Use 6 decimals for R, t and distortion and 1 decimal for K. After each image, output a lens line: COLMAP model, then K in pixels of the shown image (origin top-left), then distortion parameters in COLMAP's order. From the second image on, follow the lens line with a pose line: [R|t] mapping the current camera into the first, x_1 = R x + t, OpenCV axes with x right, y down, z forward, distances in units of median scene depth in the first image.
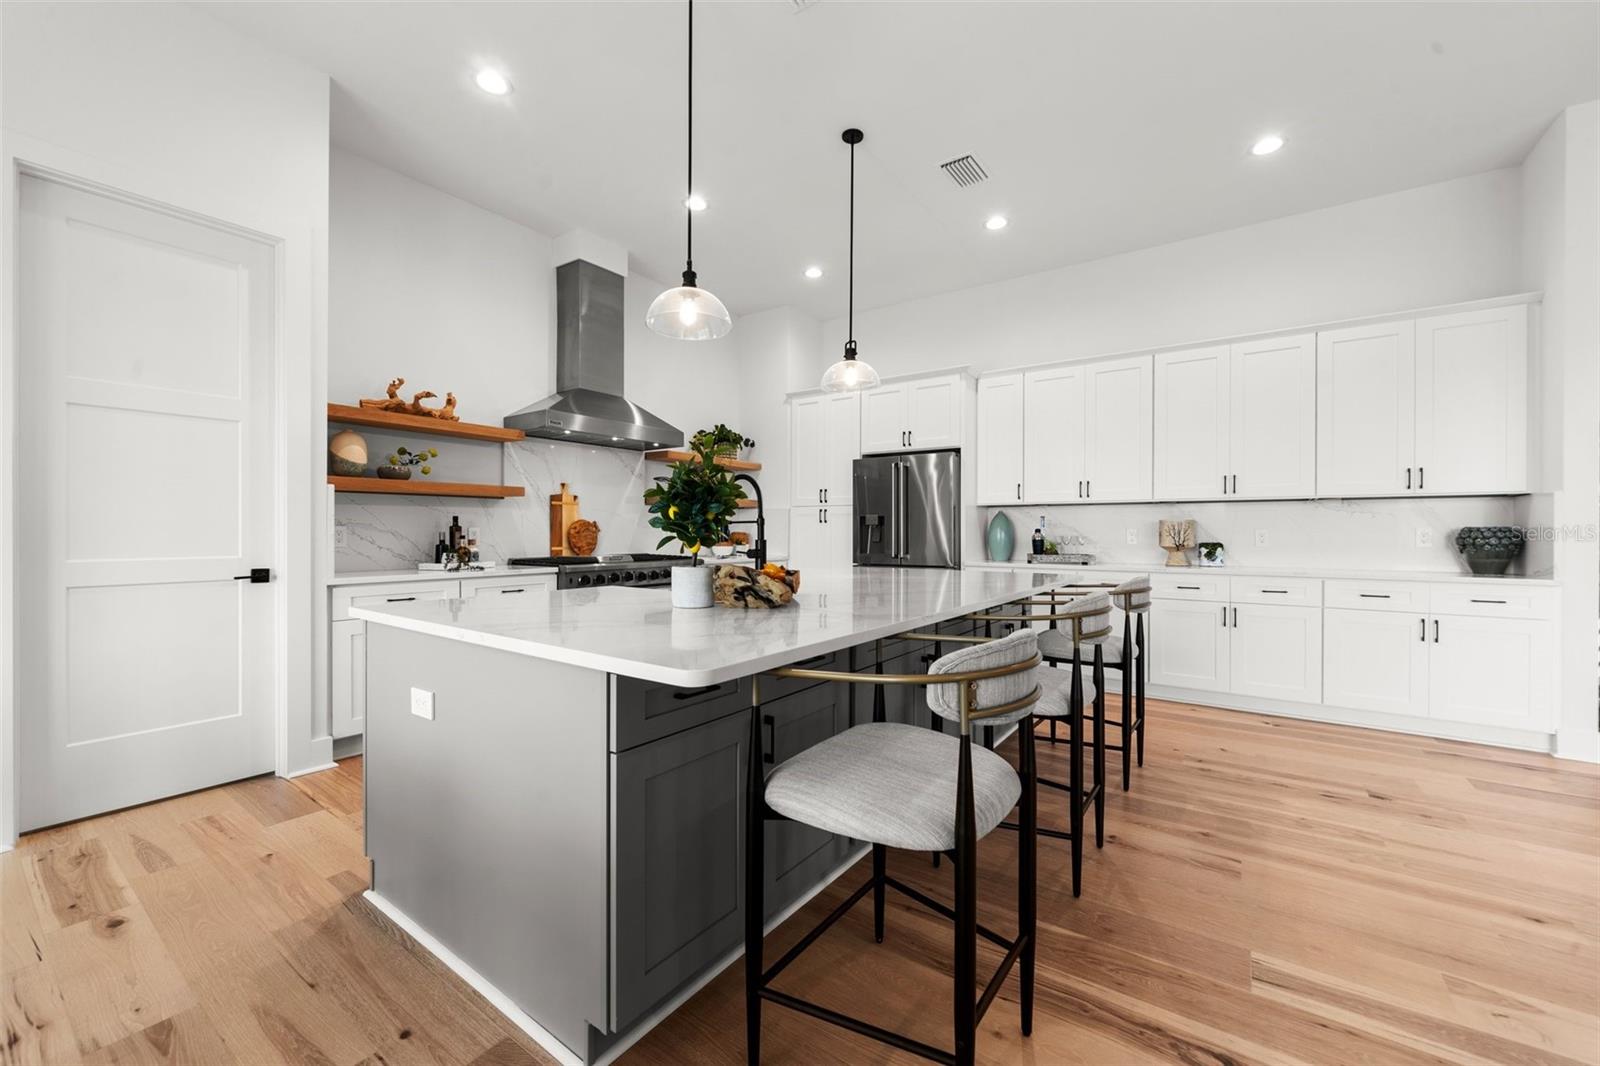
lens RADIAL K [[636.2, 0, 796.5], [0, 636.2, 524.6], [0, 0, 1]] dist [-0.003562, 0.000818]
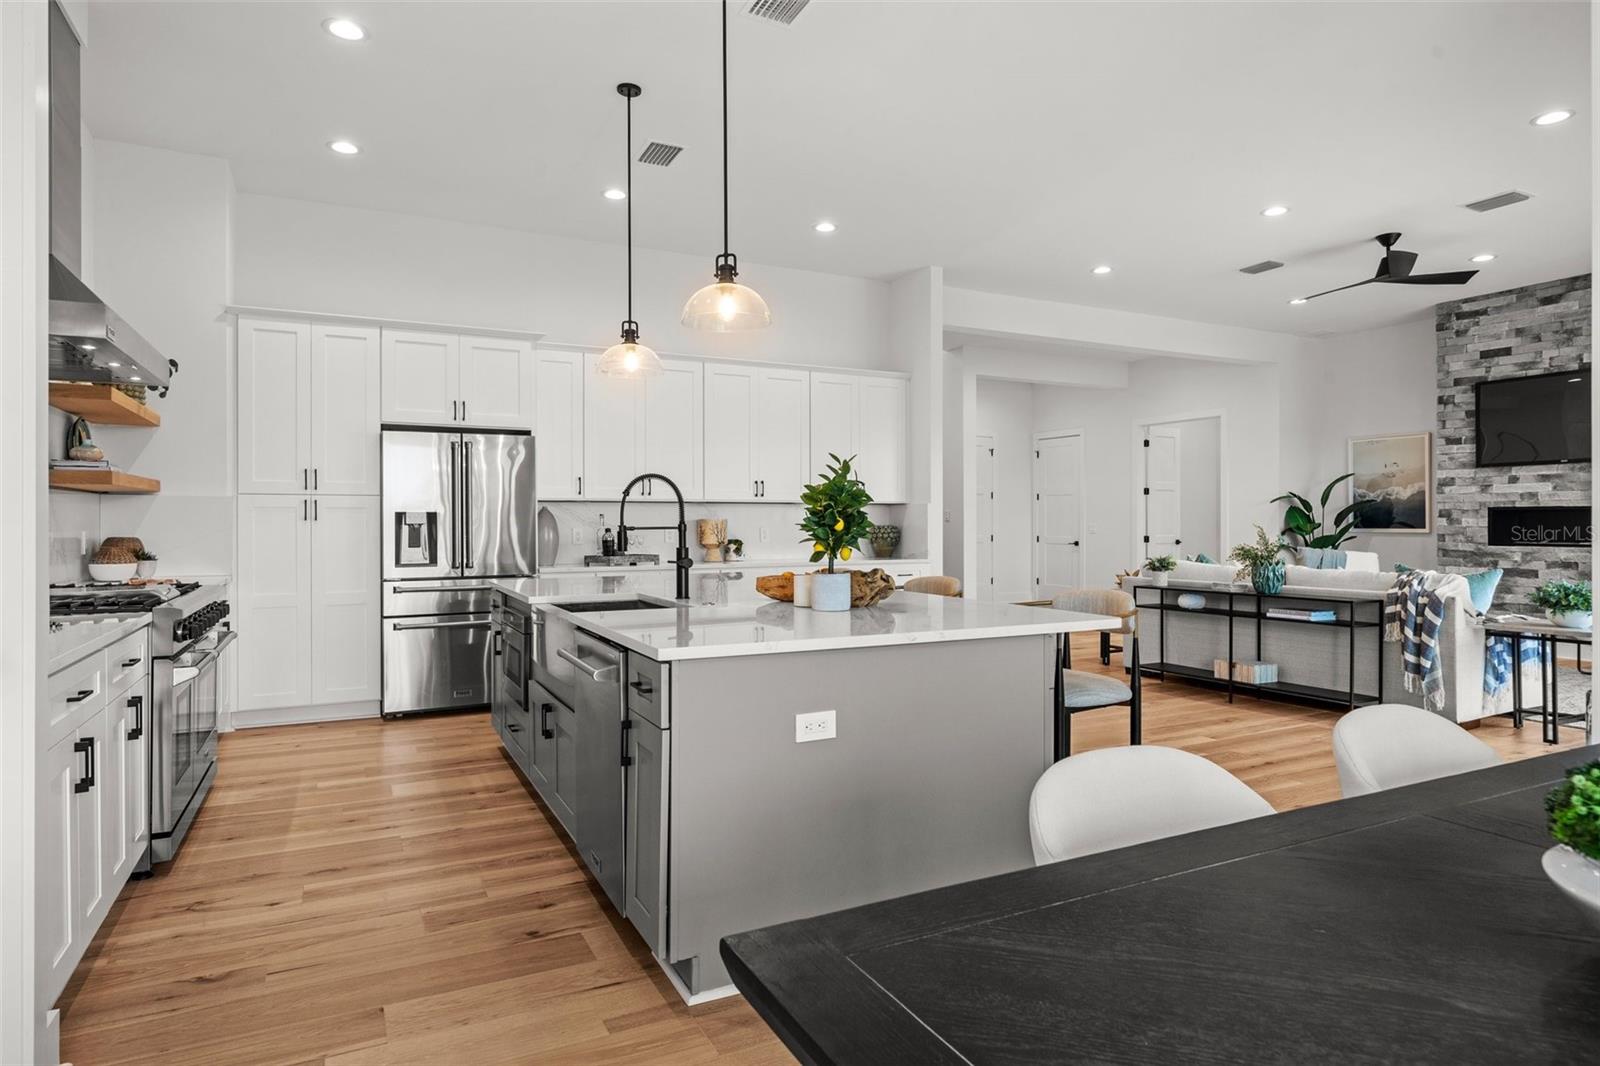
lens RADIAL K [[917.6, 0, 800.5], [0, 917.6, 520.0], [0, 0, 1]] dist [-0.001664, 0.002170]
pose [[0.460520, -0.001718, 0.887648, -0.805161], [-0.007345, 0.999957, 0.005746, -0.017851], [-0.887619, -0.009166, 0.460487, 0.170362]]
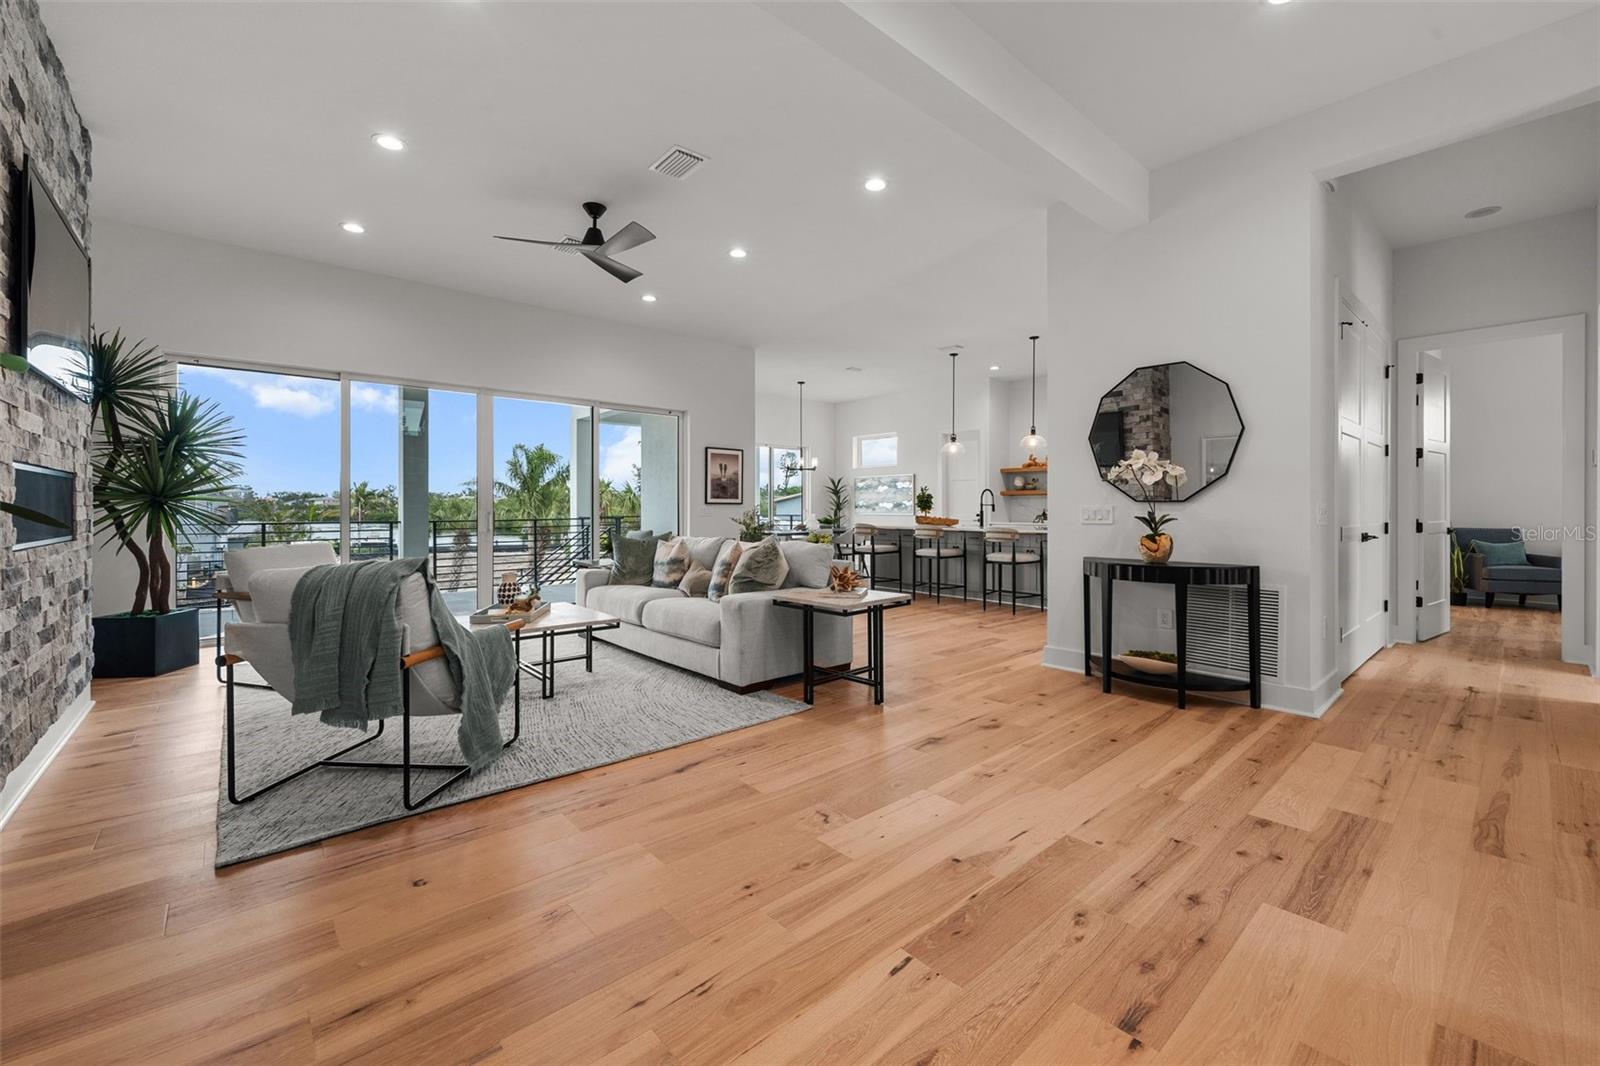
lens RADIAL K [[636.2, 0, 805.3], [0, 636.2, 511.3], [0, 0, 1]] dist [-0.003562, 0.000818]
pose [[-0.227287, 0.002453, -0.973825, 2.176999], [0.011840, 0.999930, -0.000245, 0.010907], [0.973756, -0.011586, -0.227300, 0.609838]]
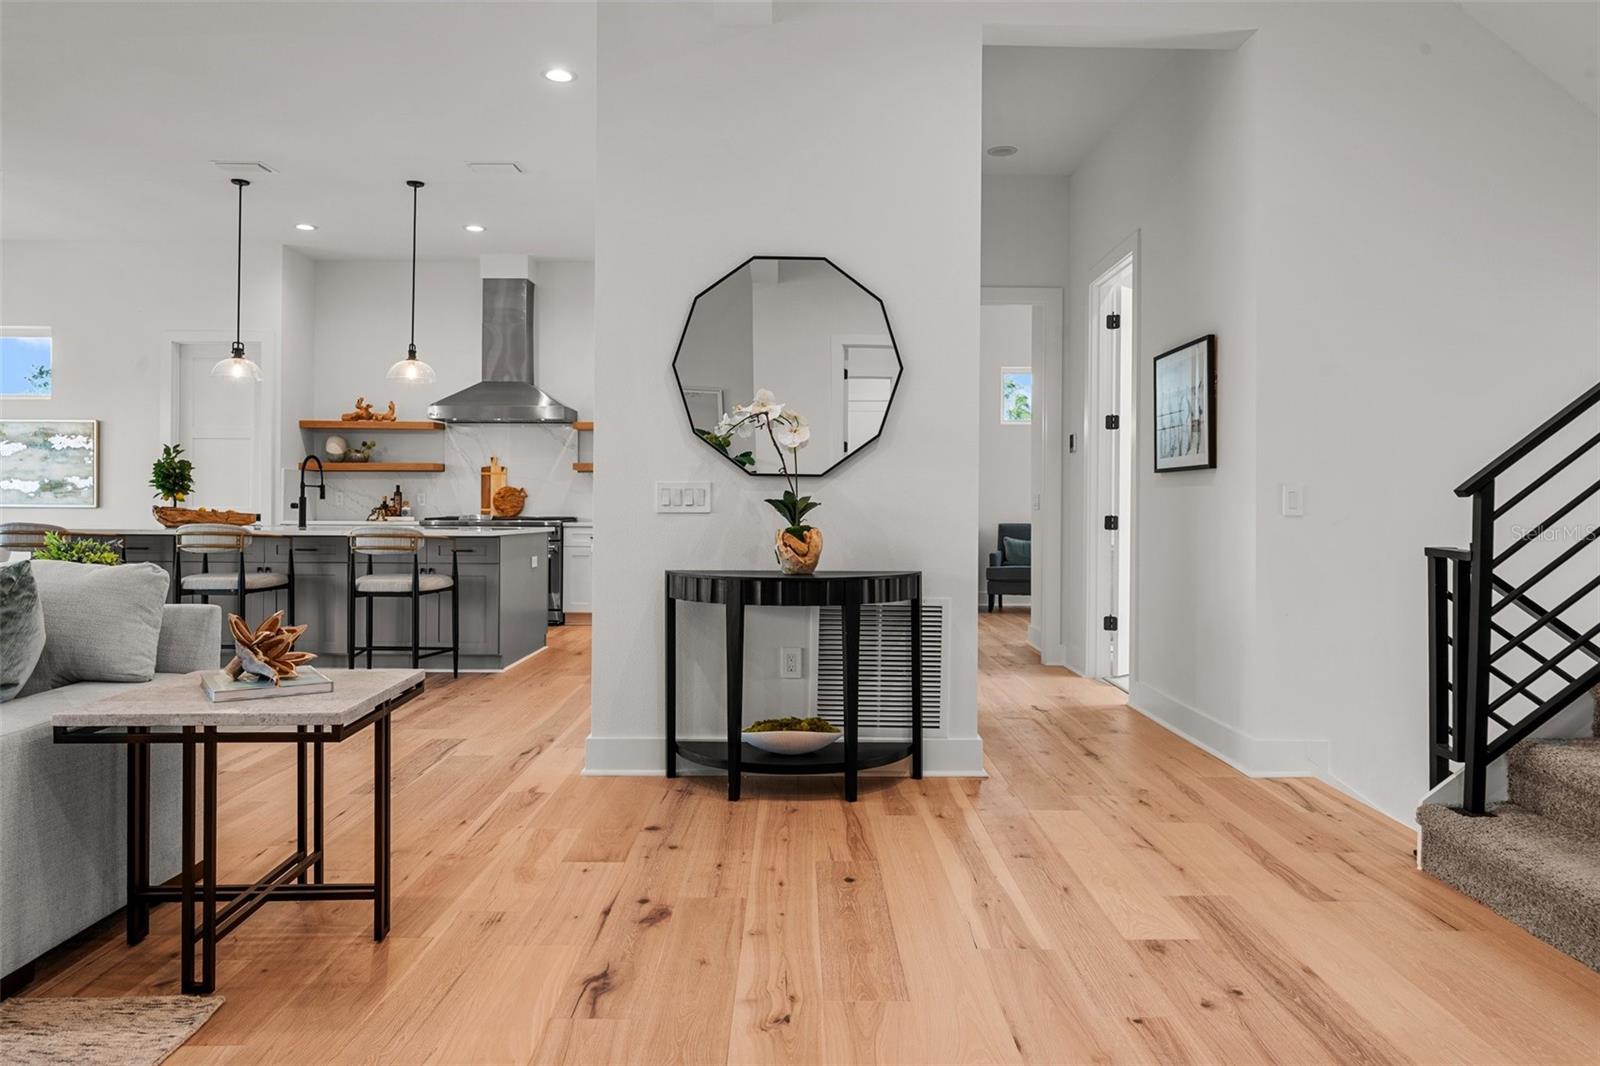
lens RADIAL K [[1052.4, 0, 784.0], [0, 1052.4, 493.8], [0, 0, 1]] dist [0.008105, -0.005912]
pose [[0.575024, -0.008391, -0.818094, 1.925371], [0.004740, 0.999965, -0.006924, 0.026742], [0.818123, 0.000104, 0.575043, 0.335323]]
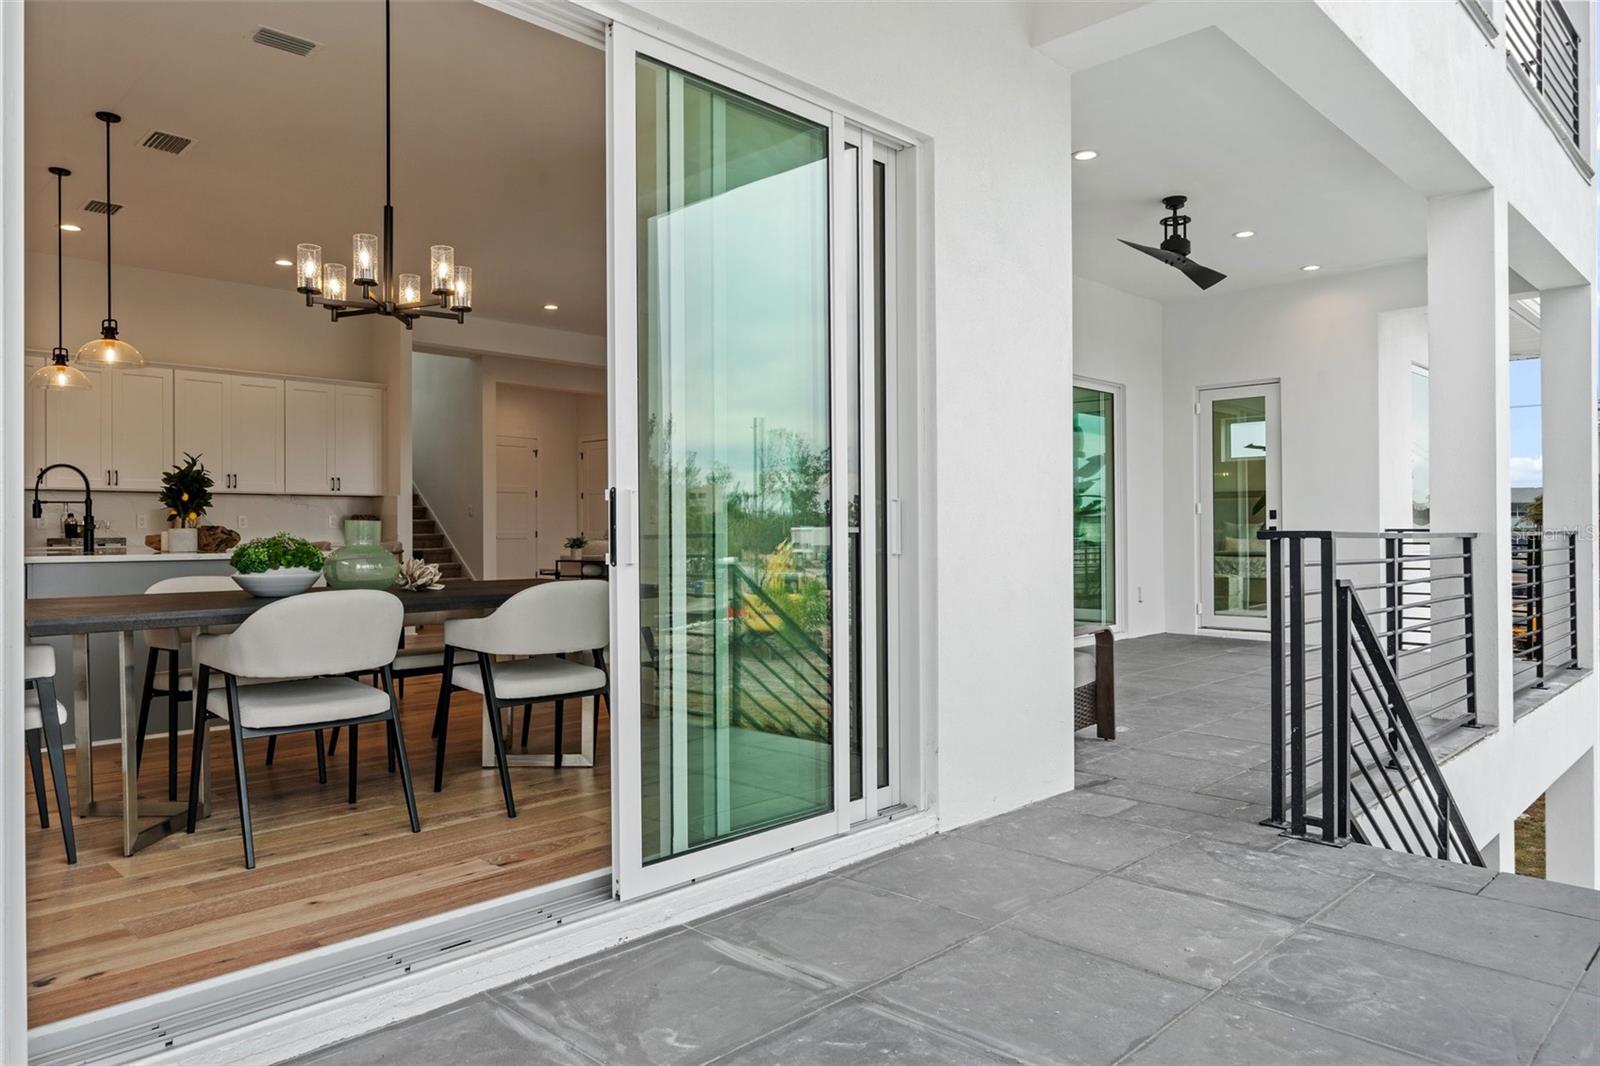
lens RADIAL K [[1052.4, 0, 805.0], [0, 1052.4, 526.3], [0, 0, 1]] dist [0.008105, -0.005912]
pose [[0.151861, 0.000050, 0.988402, -1.383117], [-0.005458, 0.999985, 0.000788, 0.023646], [-0.988387, -0.005514, 0.151859, -0.547736]]
